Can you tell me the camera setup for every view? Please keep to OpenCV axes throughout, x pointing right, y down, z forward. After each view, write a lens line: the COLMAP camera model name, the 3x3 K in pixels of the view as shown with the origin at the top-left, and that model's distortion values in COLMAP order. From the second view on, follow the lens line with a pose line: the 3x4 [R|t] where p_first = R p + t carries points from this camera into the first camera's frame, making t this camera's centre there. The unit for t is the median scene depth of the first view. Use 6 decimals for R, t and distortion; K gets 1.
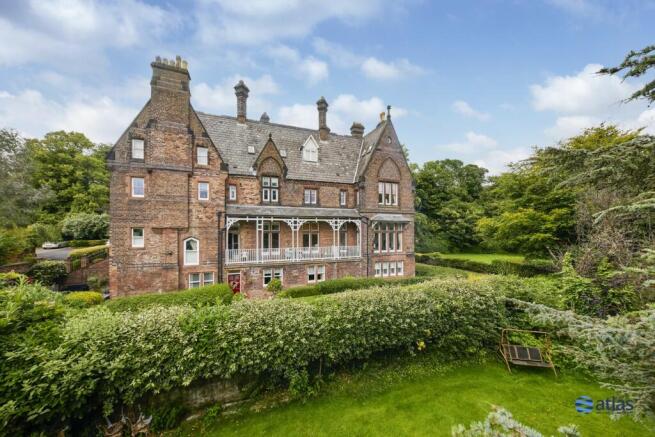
lens RADIAL K [[230.6, 0, 327.2], [0, 230.6, 231.0], [0, 0, 1]] dist [-0.000211, -0.000023]
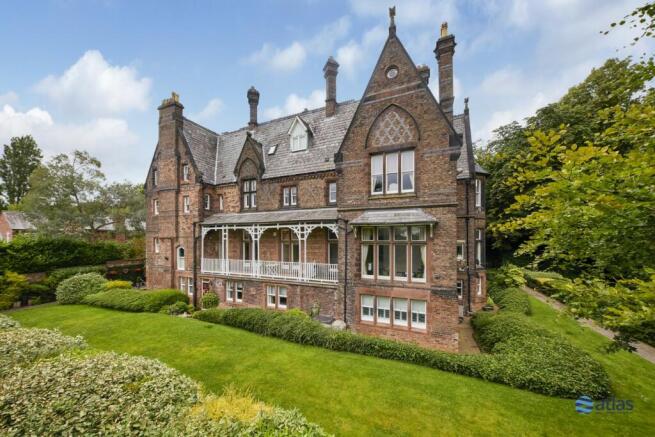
lens RADIAL K [[229.1, 0, 314.1], [0, 229.1, 238.3], [0, 0, 1]] dist [0.006873, -0.000009]
pose [[0.712097, 0.005687, -0.702058, 0.561104], [0.005612, 0.999889, 0.013792, -0.017833], [0.702058, -0.013761, 0.711986, 0.527217]]
